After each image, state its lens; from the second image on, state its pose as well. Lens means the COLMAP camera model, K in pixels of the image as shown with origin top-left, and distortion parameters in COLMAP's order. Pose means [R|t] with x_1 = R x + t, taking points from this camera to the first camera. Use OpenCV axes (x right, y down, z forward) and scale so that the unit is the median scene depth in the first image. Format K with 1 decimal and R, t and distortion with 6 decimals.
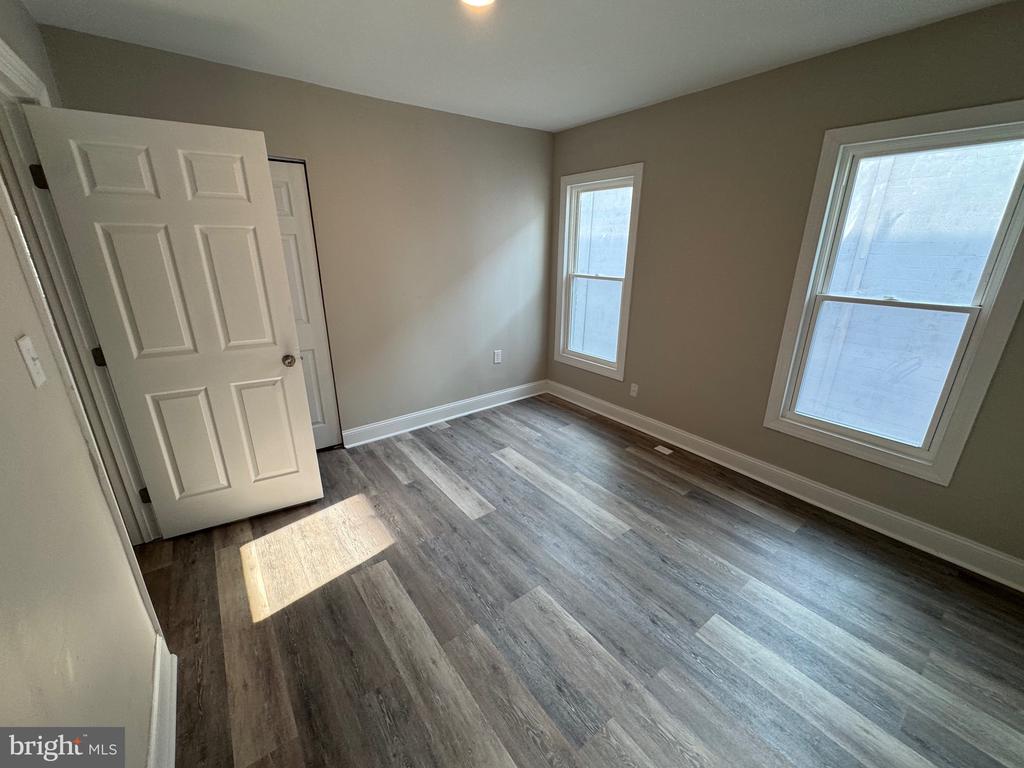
lens RADIAL K [[409.0, 0, 512.0], [0, 409.0, 384.0], [0, 0, 1]] dist [-0.002557, 0.000586]
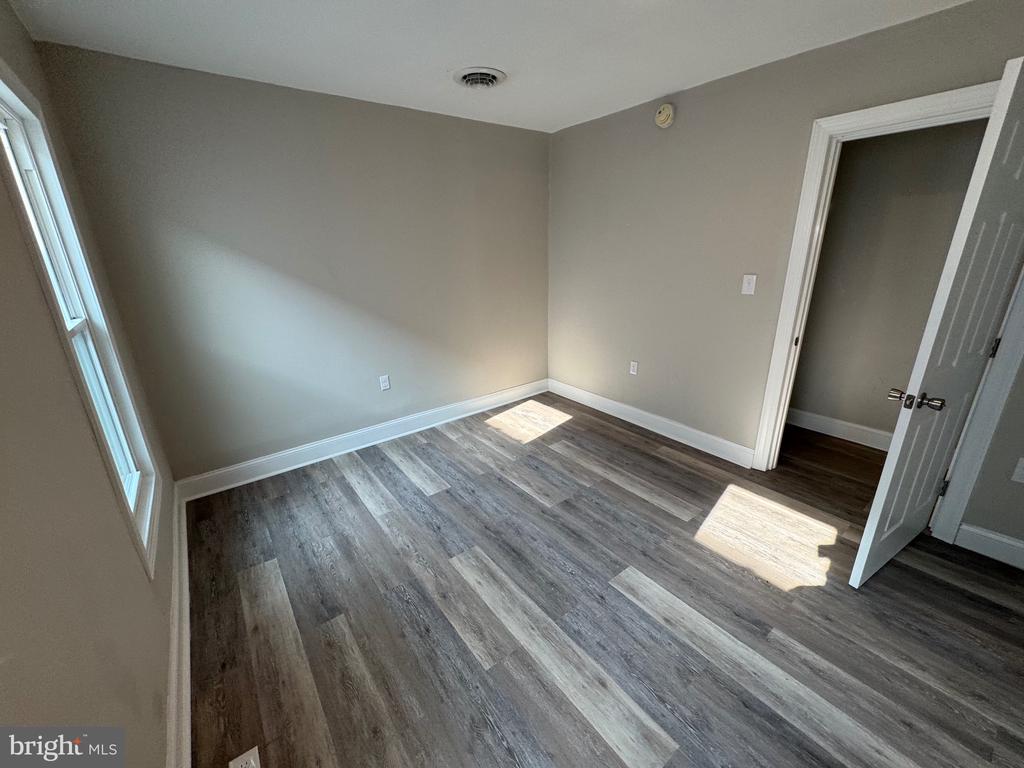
lens RADIAL K [[409.0, 0, 512.0], [0, 409.0, 384.0], [0, 0, 1]] dist [-0.002557, 0.000586]
pose [[-0.999870, 0.015769, -0.003281, 0.168121], [0.010406, 0.787901, 0.615714, -0.559579], [0.012294, 0.615600, -0.787963, 1.634715]]
